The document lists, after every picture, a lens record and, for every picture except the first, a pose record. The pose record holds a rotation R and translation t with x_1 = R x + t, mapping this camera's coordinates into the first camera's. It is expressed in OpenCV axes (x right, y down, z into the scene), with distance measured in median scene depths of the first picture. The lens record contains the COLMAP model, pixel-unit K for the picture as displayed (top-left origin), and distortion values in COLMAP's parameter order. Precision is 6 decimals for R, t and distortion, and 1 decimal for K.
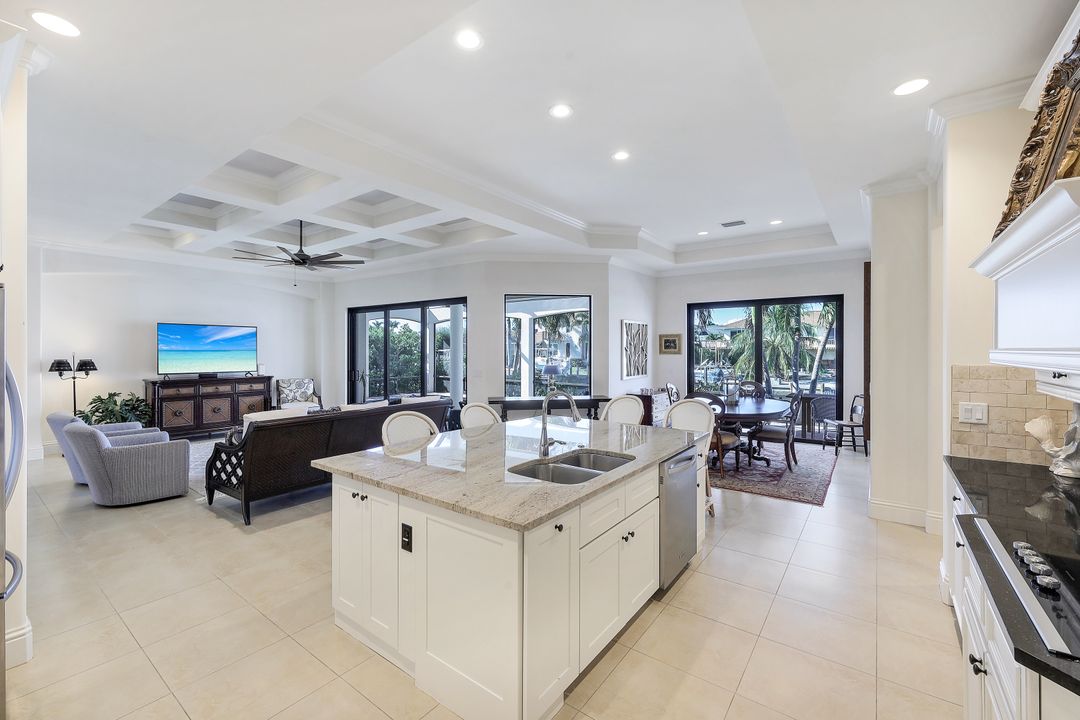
lens RADIAL K [[454.5, 0, 537.1], [0, 454.5, 353.6], [0, 0, 1]] dist [-0.001951, -0.000113]
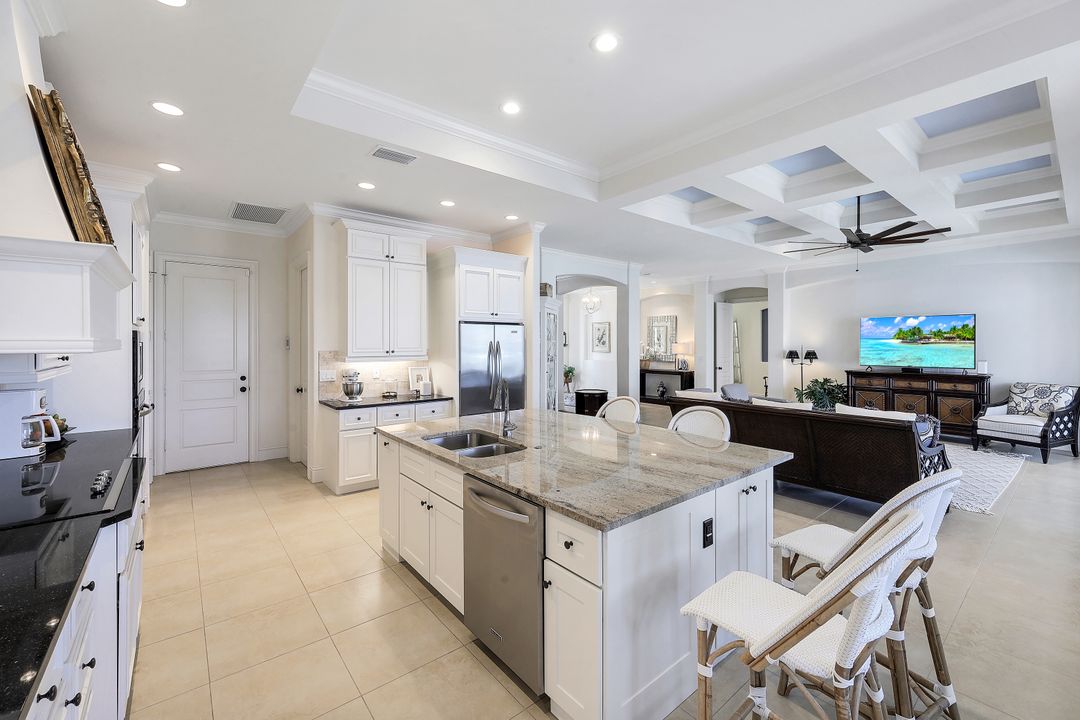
lens RADIAL K [[441.1, 0, 538.4], [0, 441.1, 352.5], [0, 0, 1]] dist [0.001093, 0.000170]
pose [[-0.246906, 0.018317, -0.968866, 0.423507], [-0.007145, 0.999760, 0.020721, -0.001852], [0.969013, 0.012038, -0.246716, 0.544795]]
